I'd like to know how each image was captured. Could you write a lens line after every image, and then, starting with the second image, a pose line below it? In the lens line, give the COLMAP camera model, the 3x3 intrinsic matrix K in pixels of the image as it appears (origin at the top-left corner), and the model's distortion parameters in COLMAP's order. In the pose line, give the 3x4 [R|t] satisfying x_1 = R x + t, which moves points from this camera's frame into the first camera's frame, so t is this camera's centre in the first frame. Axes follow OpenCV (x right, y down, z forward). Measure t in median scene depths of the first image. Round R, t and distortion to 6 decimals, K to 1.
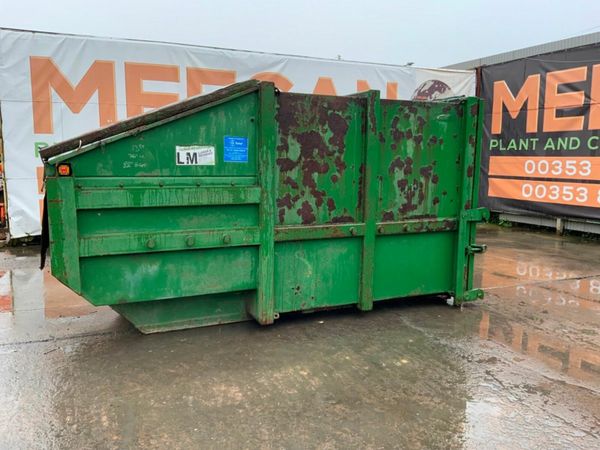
lens RADIAL K [[500.4, 0, 300.0], [0, 500.4, 225.0], [0, 0, 1]] dist [0.086635, -0.159590]
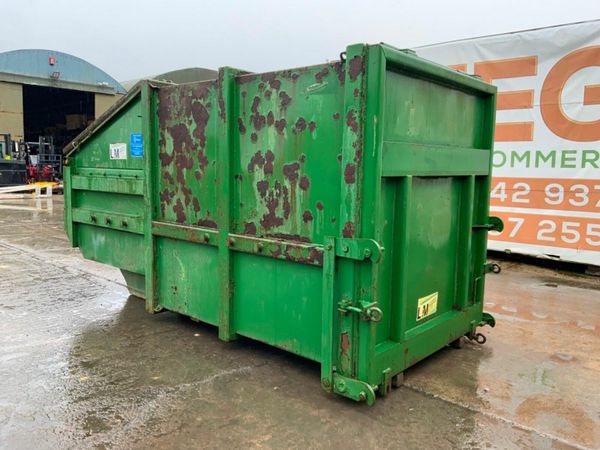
lens RADIAL K [[498.1, 0, 308.4], [0, 498.1, 224.7], [0, 0, 1]] dist [0.066174, -0.162947]
pose [[0.422180, 0.106241, -0.900265, 0.965790], [-0.139543, 0.988888, 0.051261, -0.080362], [0.895707, 0.103984, 0.432314, 0.812608]]
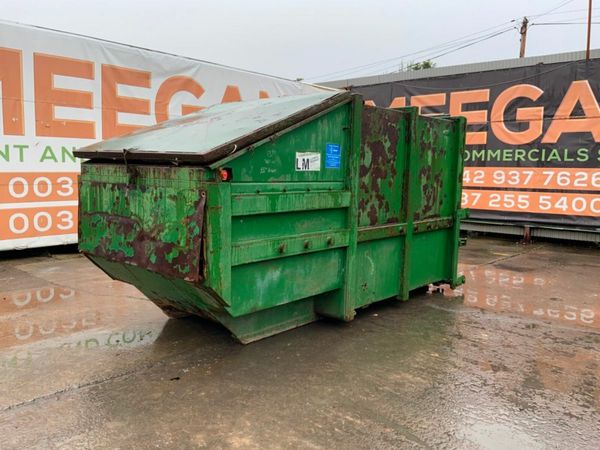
lens RADIAL K [[500.4, 0, 300.0], [0, 500.4, 225.0], [0, 0, 1]] dist [0.086635, -0.159590]
pose [[0.913095, -0.037102, 0.406056, -0.576547], [0.043911, 0.999008, -0.007461, -0.001364], [-0.405376, 0.024643, 0.913818, 0.065604]]
